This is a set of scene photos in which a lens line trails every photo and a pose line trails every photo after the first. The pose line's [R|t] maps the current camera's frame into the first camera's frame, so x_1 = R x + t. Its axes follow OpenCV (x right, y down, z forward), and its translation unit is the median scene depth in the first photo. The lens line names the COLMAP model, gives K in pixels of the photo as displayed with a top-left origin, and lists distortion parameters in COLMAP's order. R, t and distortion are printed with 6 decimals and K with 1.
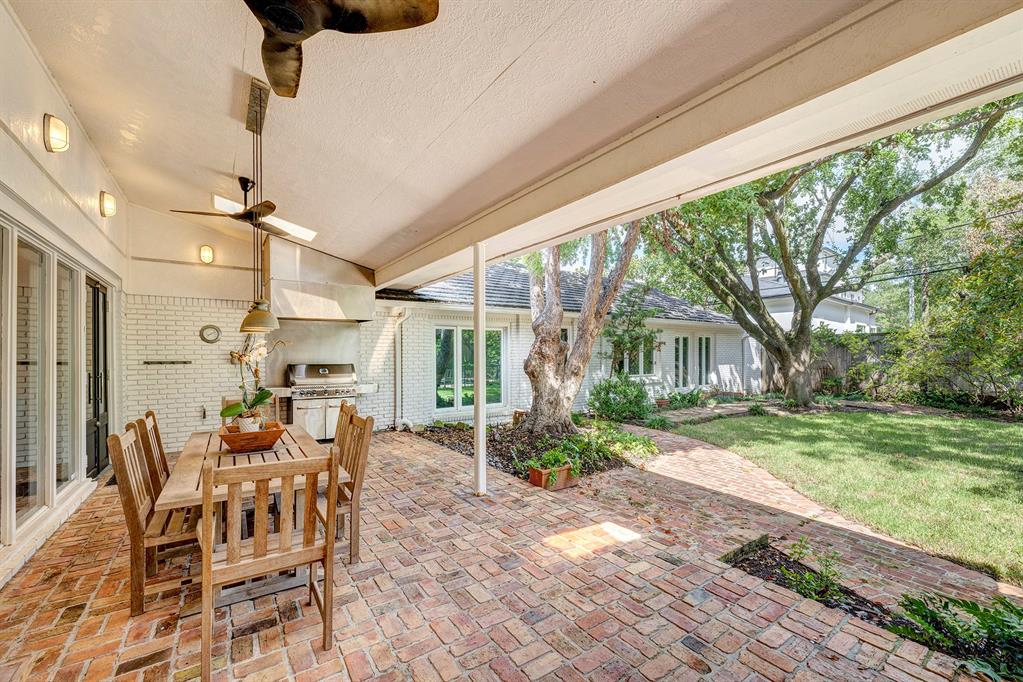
lens RADIAL K [[405.7, 0, 504.7], [0, 405.7, 351.4], [0, 0, 1]] dist [0.000849, 0.000033]
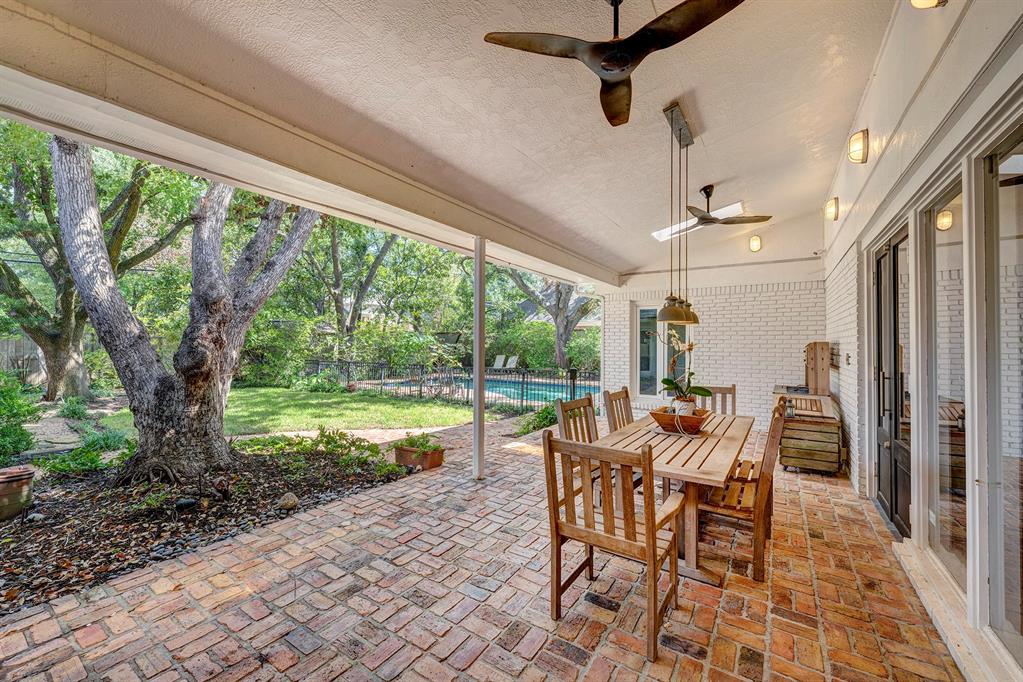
lens RADIAL K [[405.7, 0, 511.6], [0, 405.7, 340.3], [0, 0, 1]] dist [0.000849, 0.000033]
pose [[-0.366545, 0.010994, 0.930335, -0.847711], [-0.006488, 0.999876, -0.014372, 0.016222], [-0.930378, -0.011304, -0.366428, 1.056114]]
